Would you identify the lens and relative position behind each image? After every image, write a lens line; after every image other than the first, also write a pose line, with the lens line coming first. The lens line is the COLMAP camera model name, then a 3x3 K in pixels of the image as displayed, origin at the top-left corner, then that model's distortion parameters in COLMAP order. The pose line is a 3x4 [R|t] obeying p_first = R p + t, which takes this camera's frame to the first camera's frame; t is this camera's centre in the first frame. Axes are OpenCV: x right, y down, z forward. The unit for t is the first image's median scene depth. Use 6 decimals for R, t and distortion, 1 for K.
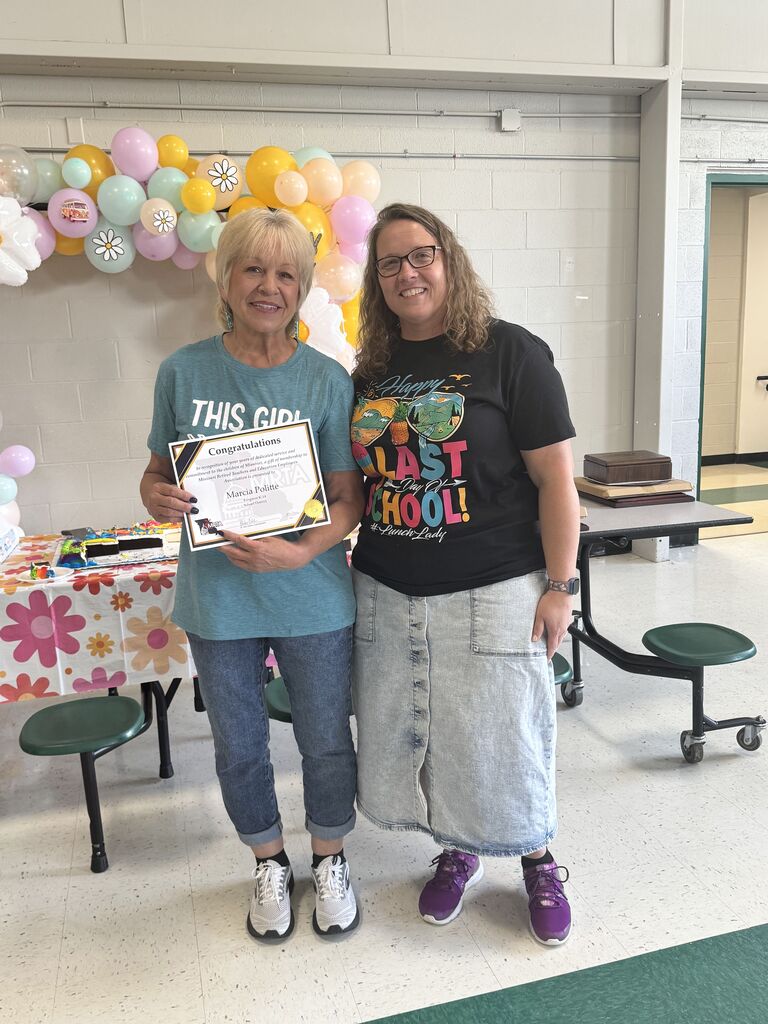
lens RADIAL K [[953.6, 0, 381.4], [0, 953.6, 514.9], [0, 0, 1]] dist [0.011740, 0.000000]
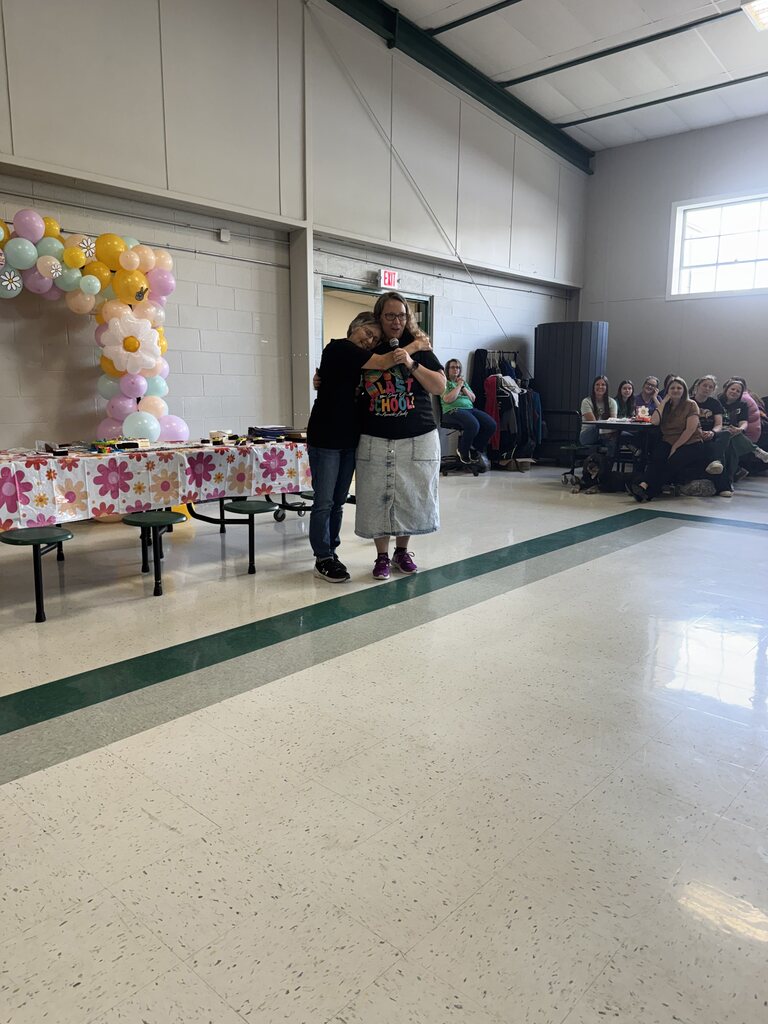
lens RADIAL K [[728.5, 0, 385.2], [0, 728.5, 510.0], [0, 0, 1]] dist [0.013973, -0.020936]
pose [[0.855130, -0.038799, 0.516960, -0.395471], [0.048696, 0.998798, -0.005588, 0.132460], [-0.516122, 0.029952, 0.855991, -0.337870]]
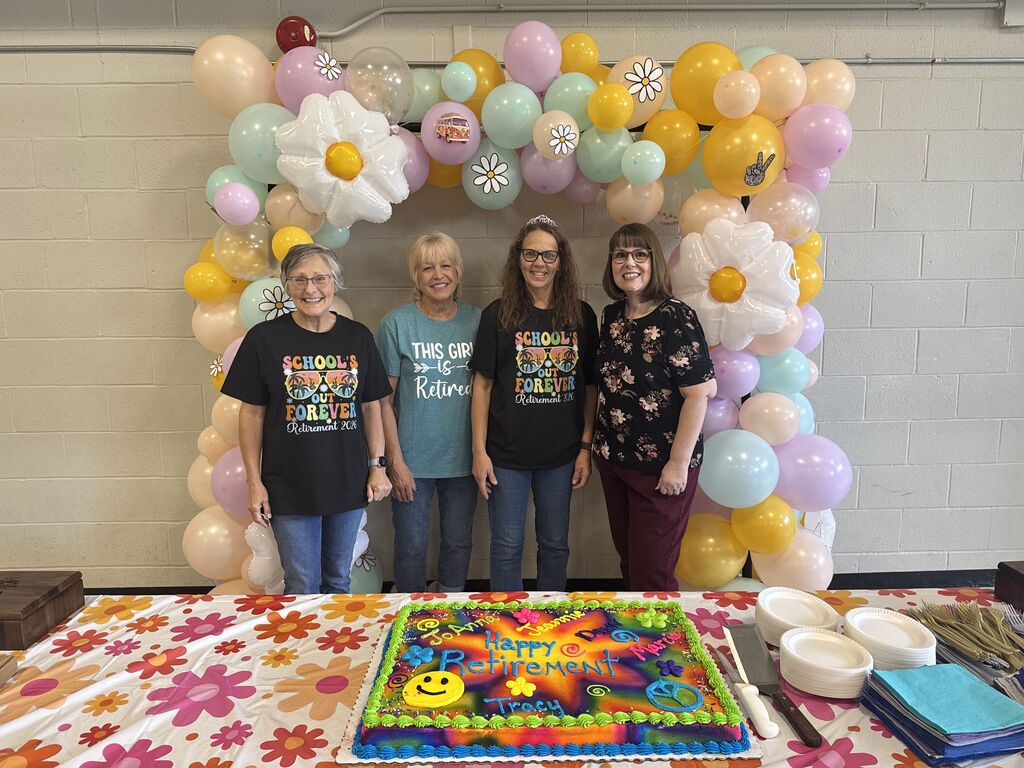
lens RADIAL K [[728.5, 0, 488.9], [0, 728.5, 389.4], [0, 0, 1]] dist [0.013973, -0.020936]
pose [[0.965419, 0.068703, -0.251490, -0.121489], [-0.072756, 0.997326, -0.006842, -0.097754], [0.250347, 0.024902, 0.967836, 0.414356]]
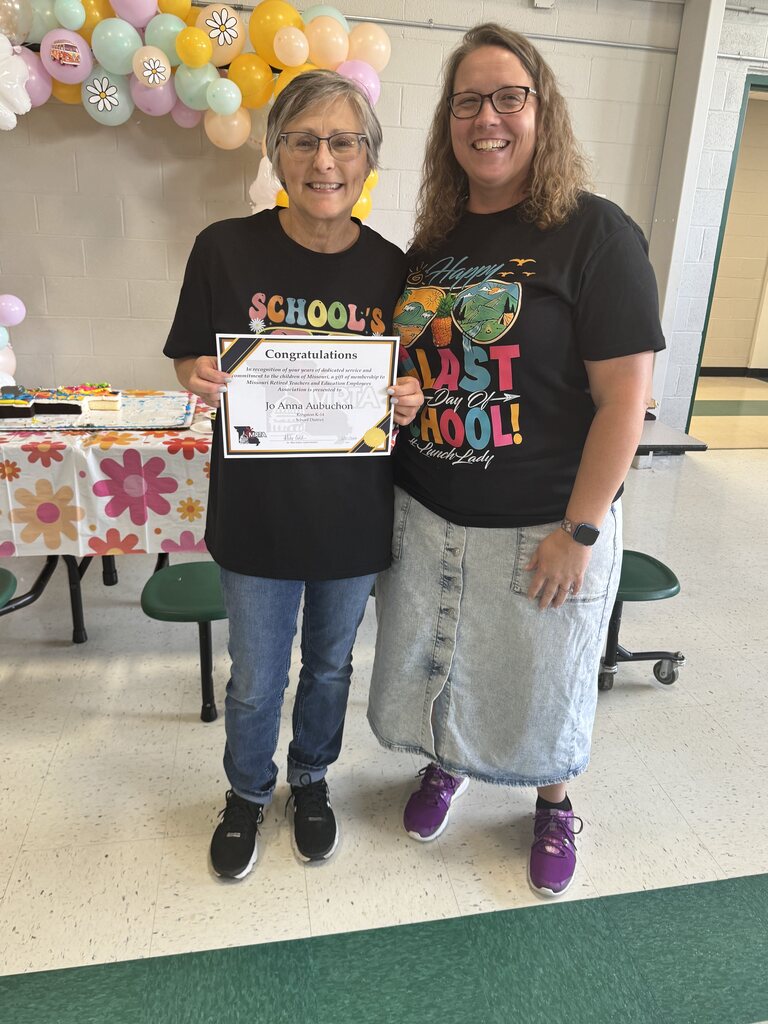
lens RADIAL K [[818.3, 0, 388.1], [0, 818.3, 505.9], [0, 0, 1]] dist [0.022299, -0.030510]
pose [[0.992984, 0.105997, -0.052407, 0.093396], [-0.097320, 0.984346, 0.146939, -0.019704], [0.067162, -0.140807, 0.987756, 0.129457]]
